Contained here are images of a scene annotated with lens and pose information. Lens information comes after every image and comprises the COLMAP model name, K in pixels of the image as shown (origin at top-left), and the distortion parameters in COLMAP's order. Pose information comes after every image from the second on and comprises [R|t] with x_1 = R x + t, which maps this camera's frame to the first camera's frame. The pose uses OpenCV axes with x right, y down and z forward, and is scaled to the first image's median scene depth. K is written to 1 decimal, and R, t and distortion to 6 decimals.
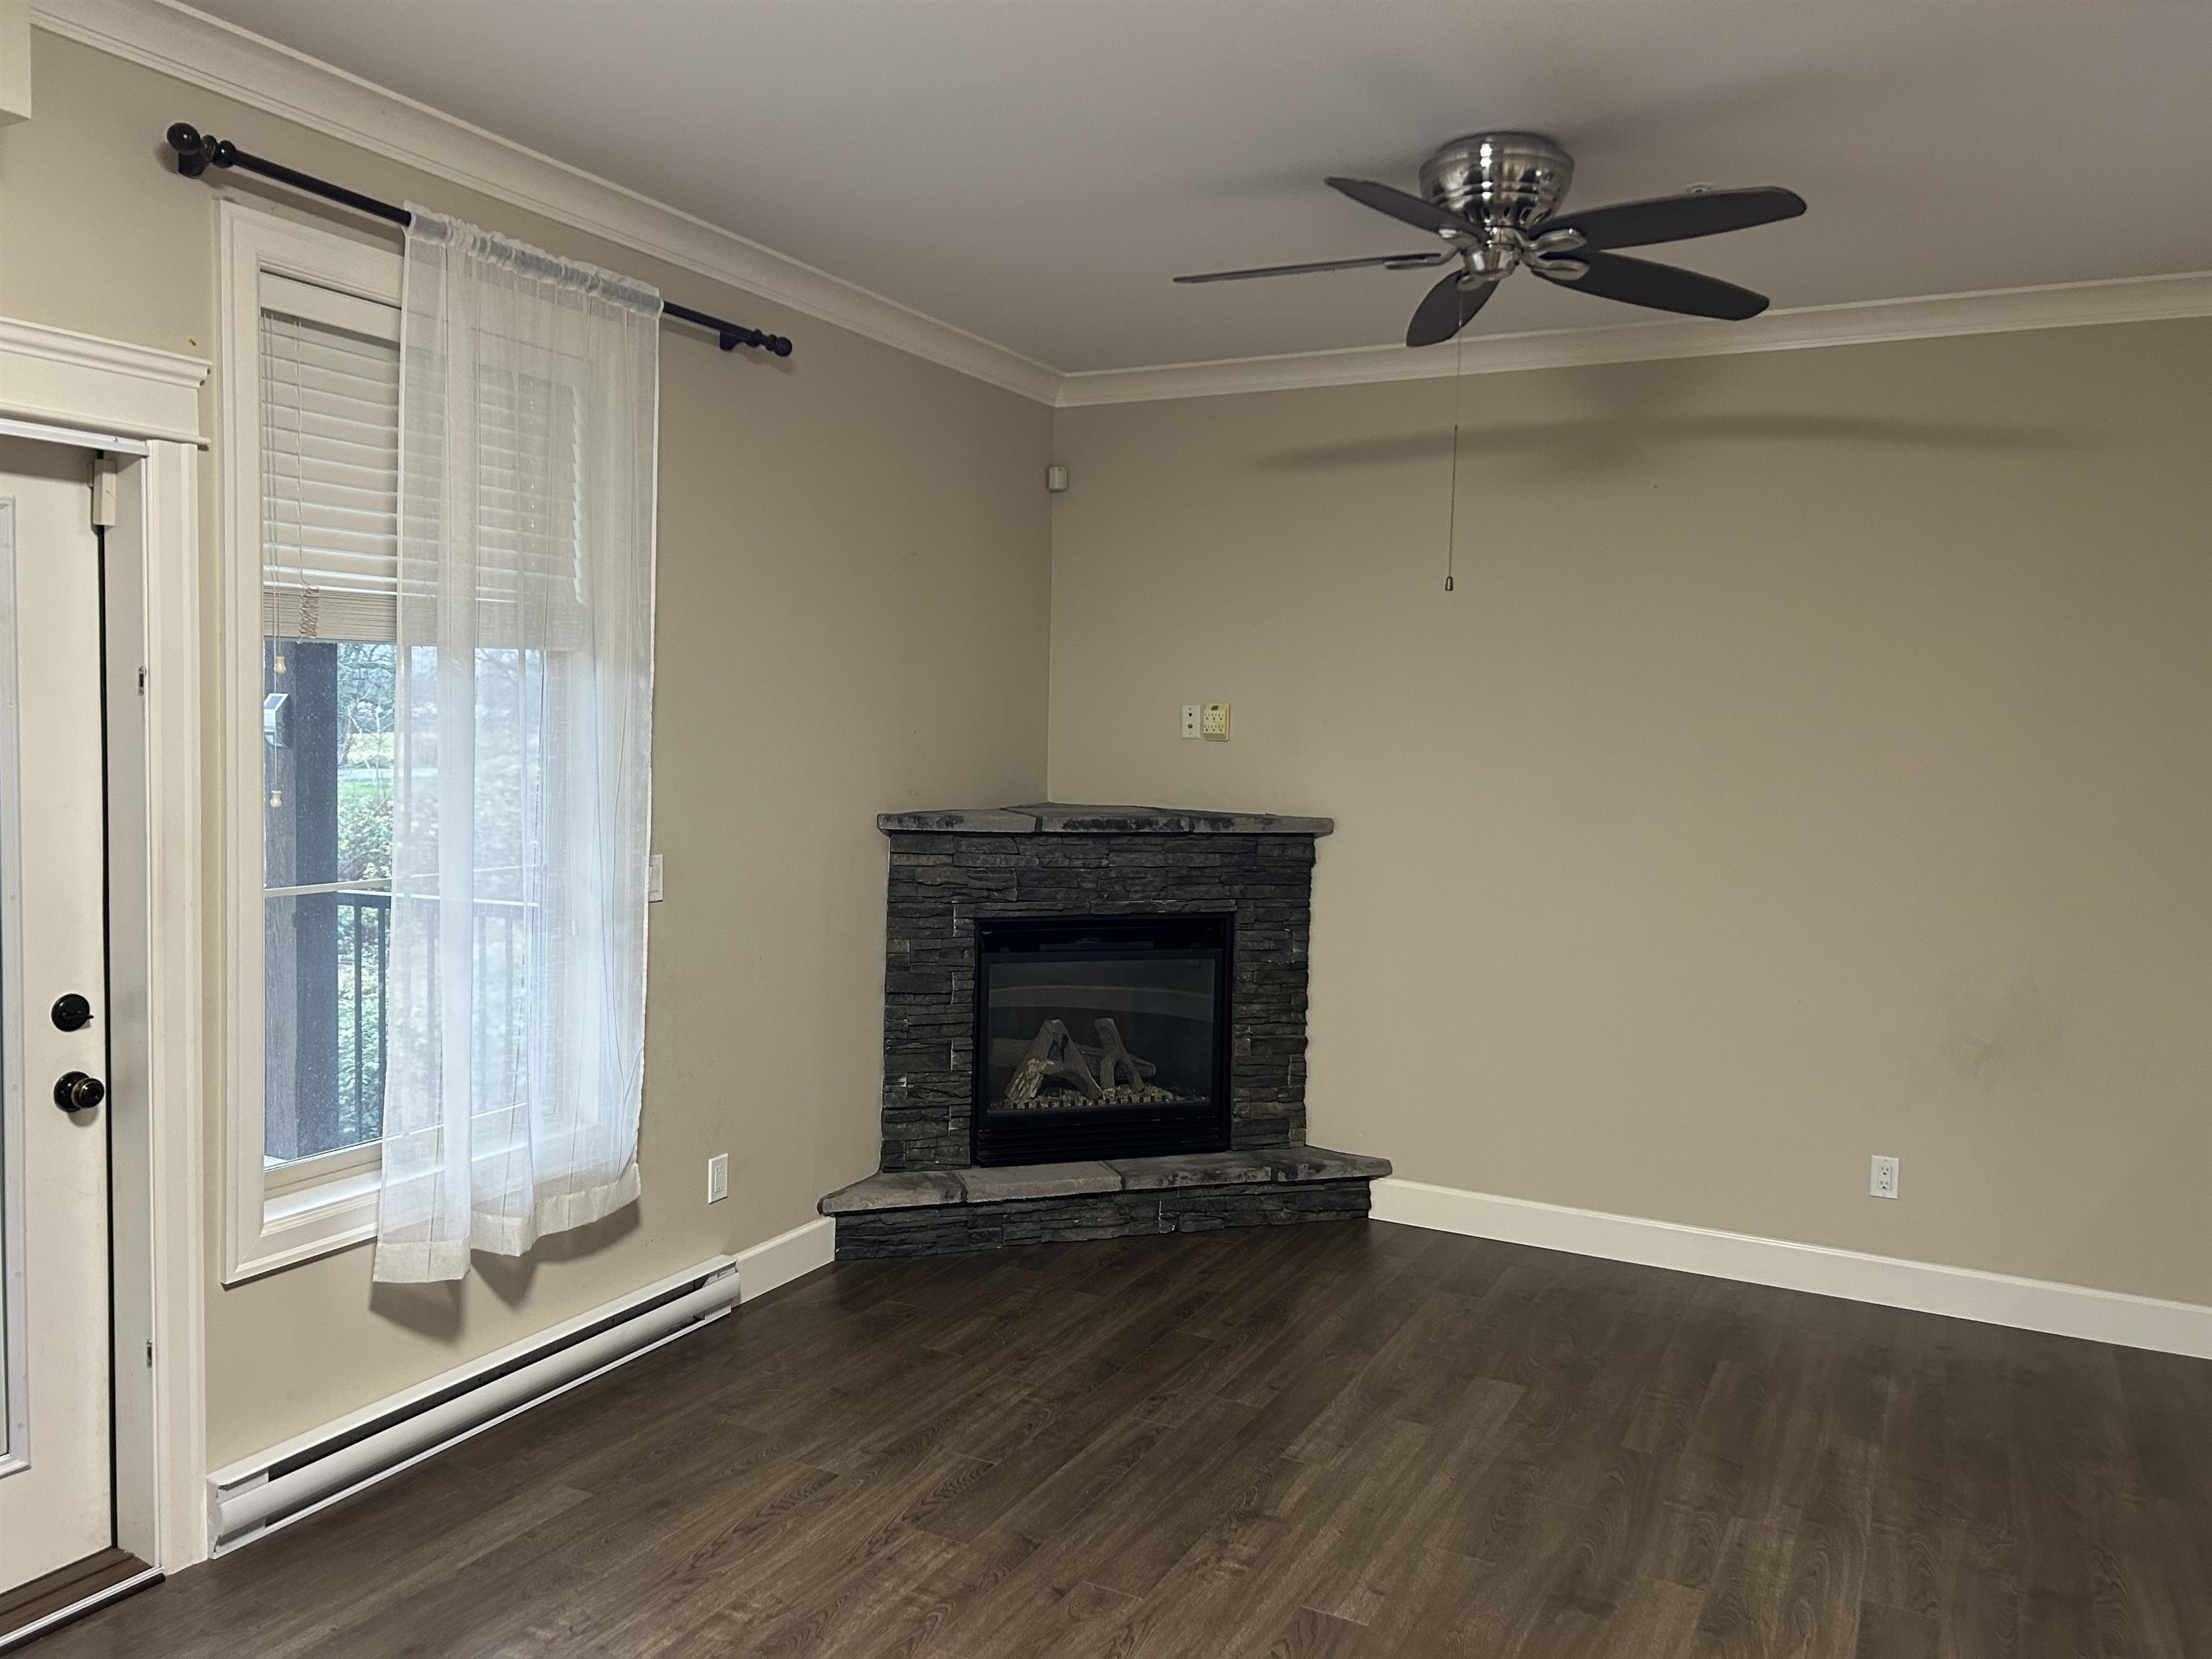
lens RADIAL K [[1660.1, 0, 1118.1], [0, 1660.1, 845.7], [0, 0, 1]] dist [0.043684, -0.049948]
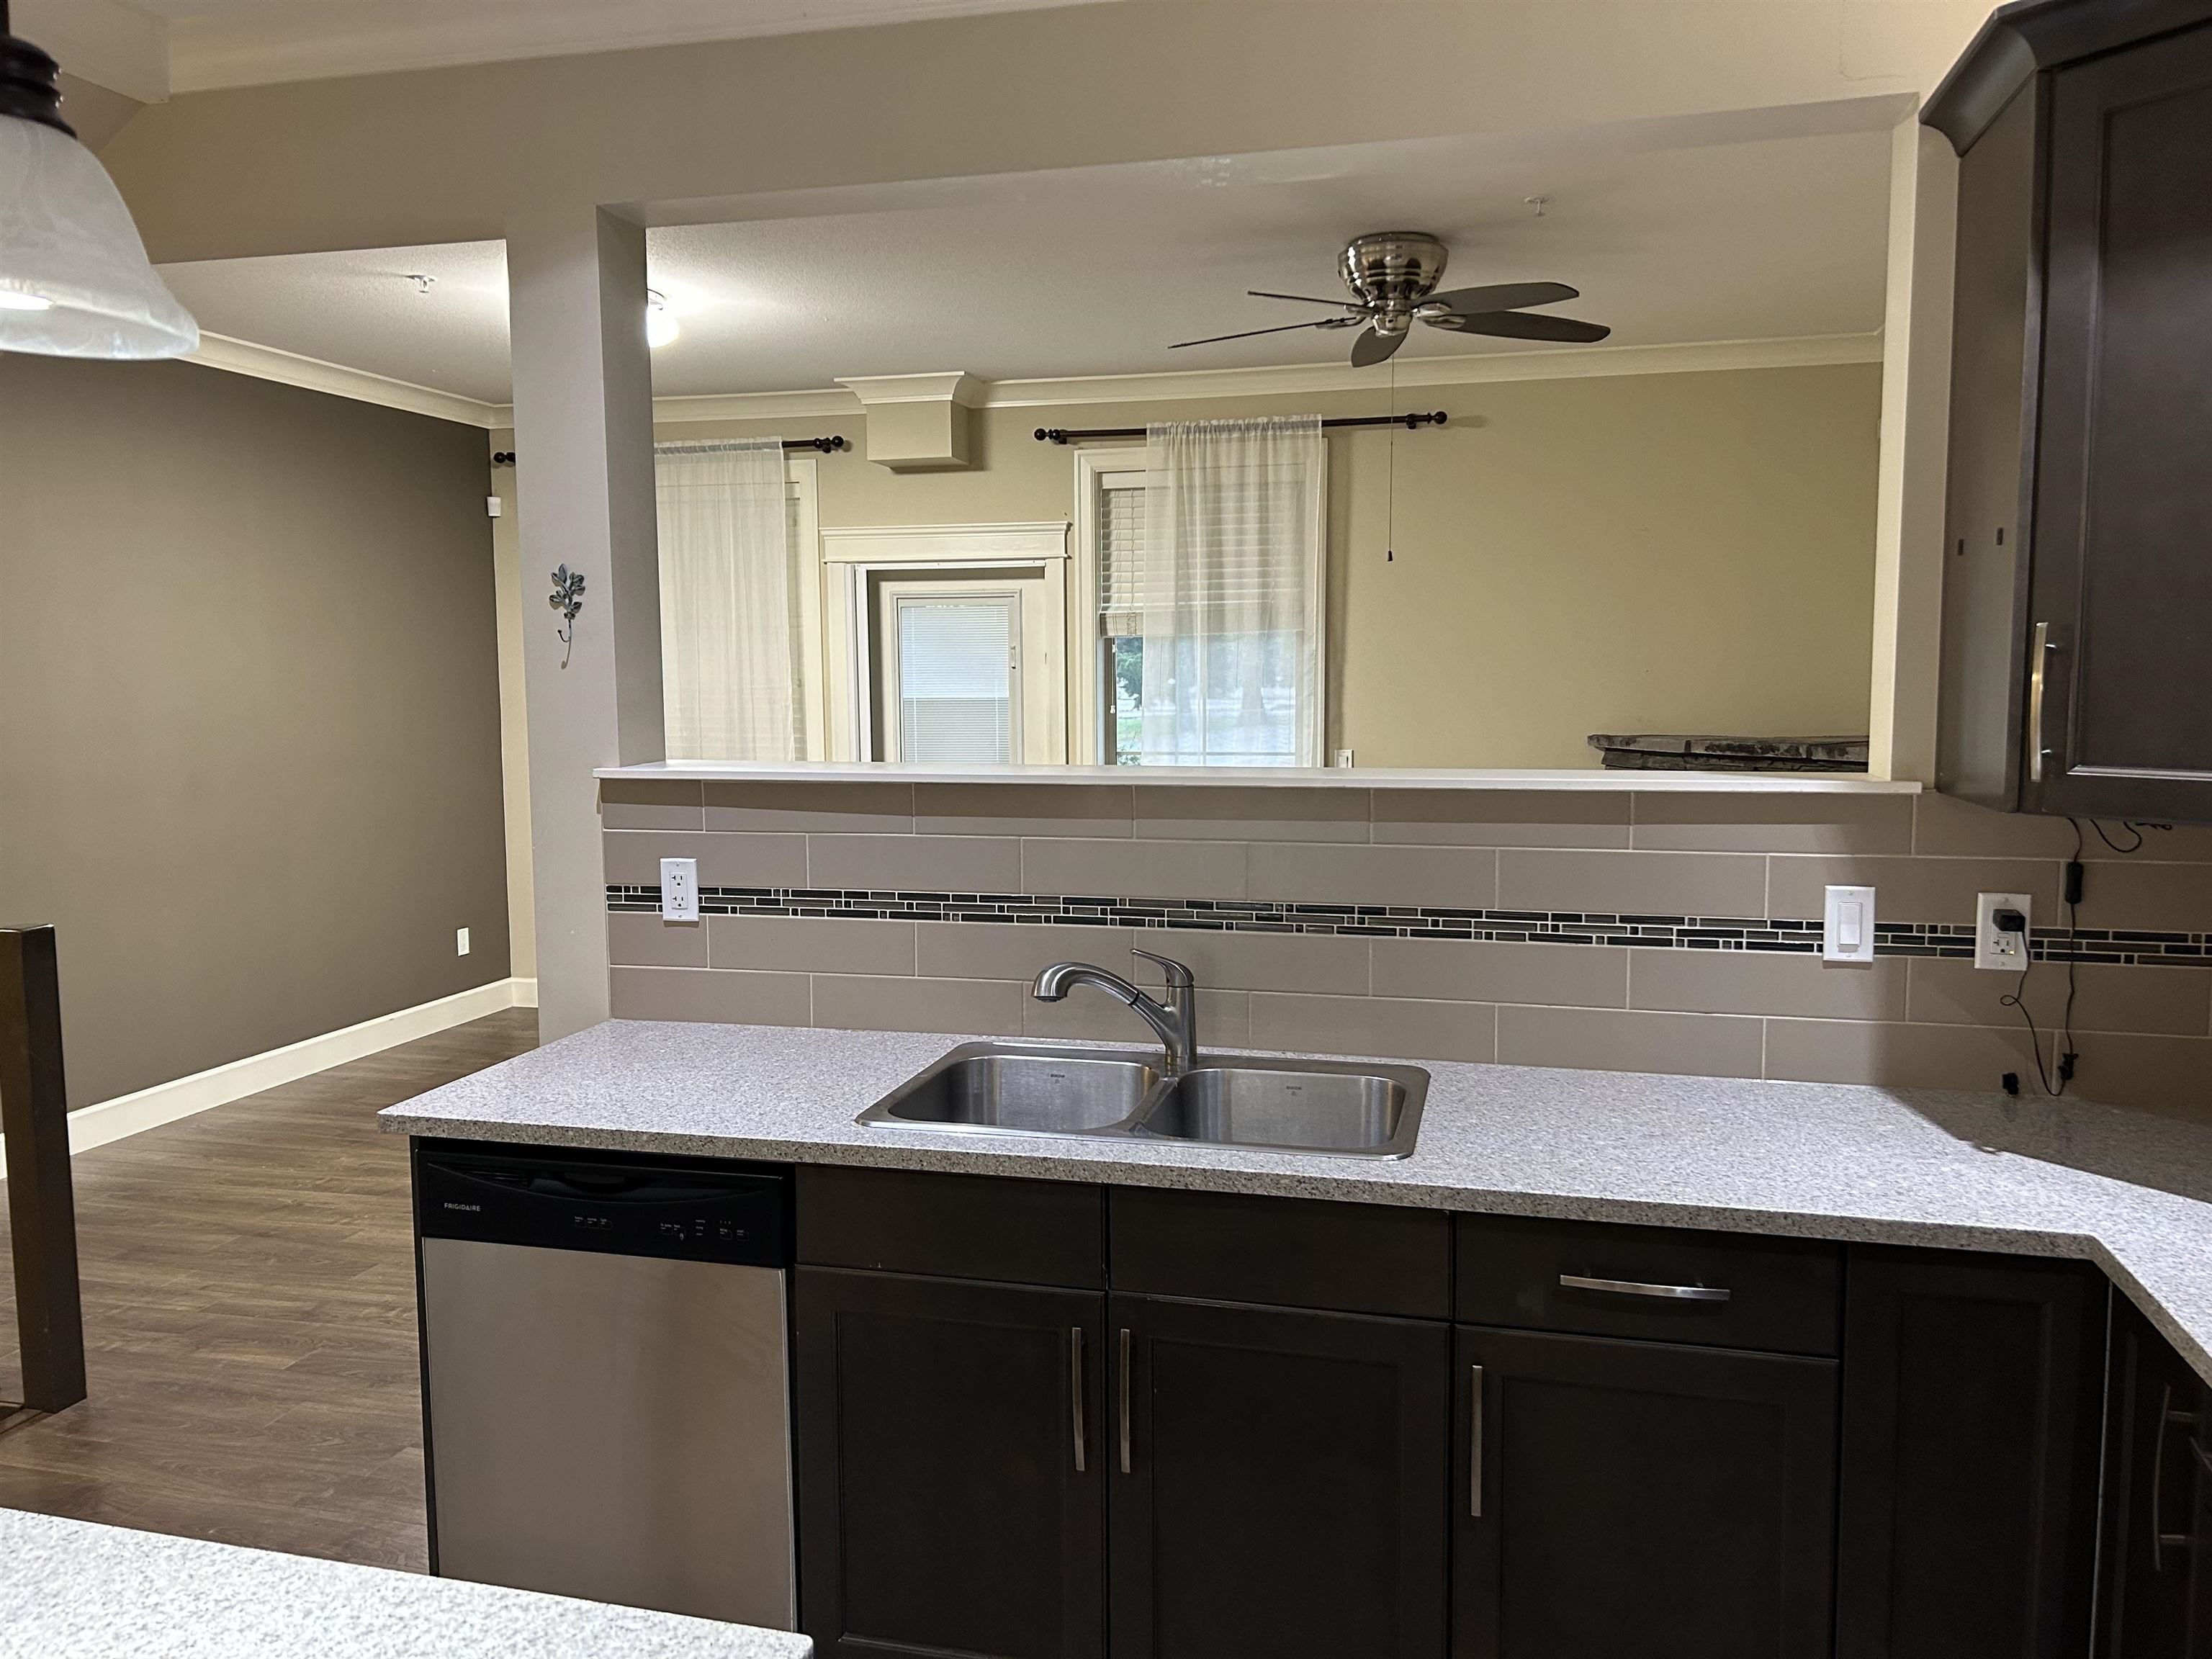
lens RADIAL K [[1660.1, 0, 1118.1], [0, 1660.1, 845.7], [0, 0, 1]] dist [0.043684, -0.049948]
pose [[0.224566, 0.079637, -0.971199, 1.240344], [-0.058011, 0.995980, 0.068255, 0.000118], [0.972731, 0.041012, 0.228283, 0.392563]]
